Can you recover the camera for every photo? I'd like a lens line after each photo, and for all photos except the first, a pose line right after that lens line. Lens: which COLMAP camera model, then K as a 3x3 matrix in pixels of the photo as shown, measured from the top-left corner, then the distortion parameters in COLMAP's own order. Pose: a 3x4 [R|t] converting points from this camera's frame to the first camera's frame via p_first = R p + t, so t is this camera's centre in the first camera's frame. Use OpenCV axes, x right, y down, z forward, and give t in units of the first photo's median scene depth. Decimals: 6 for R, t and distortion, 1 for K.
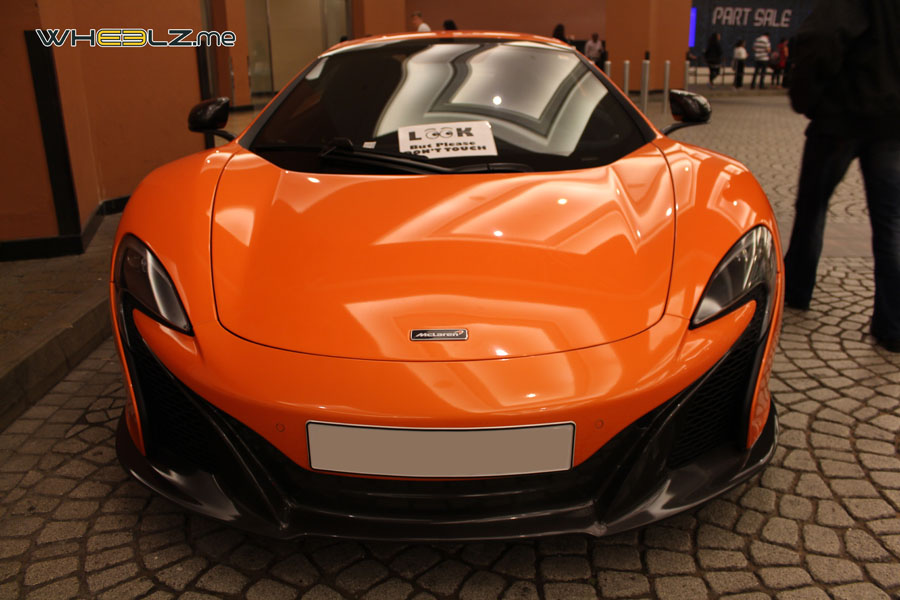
lens RADIAL K [[729.0, 0, 448.3], [0, 729.0, 299.0], [0, 0, 1]] dist [-0.154109, 0.120366]
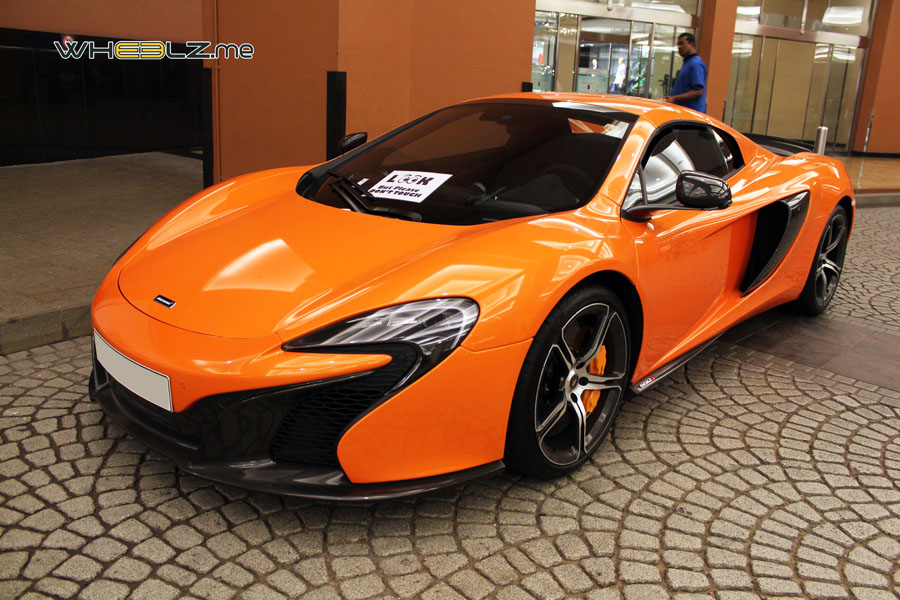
lens RADIAL K [[729.0, 0, 458.2], [0, 729.0, 294.5], [0, 0, 1]] dist [-0.154109, 0.120366]
pose [[0.746382, 0.230650, -0.624271, 1.092585], [-0.262794, 0.963940, 0.041950, -0.150032], [0.611436, 0.132744, 0.780081, 0.171119]]
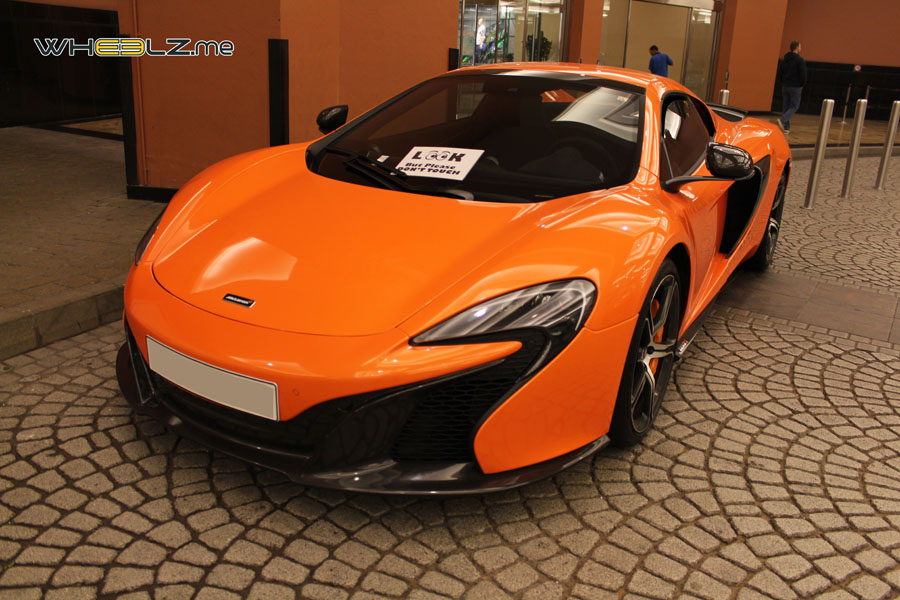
lens RADIAL K [[729.0, 0, 454.8], [0, 729.0, 302.9], [0, 0, 1]] dist [-0.154109, 0.120366]
pose [[0.862693, 0.216103, -0.457230, 0.770843], [-0.214871, 0.975068, 0.055436, -0.087903], [0.457810, 0.050421, 0.887619, -0.016771]]
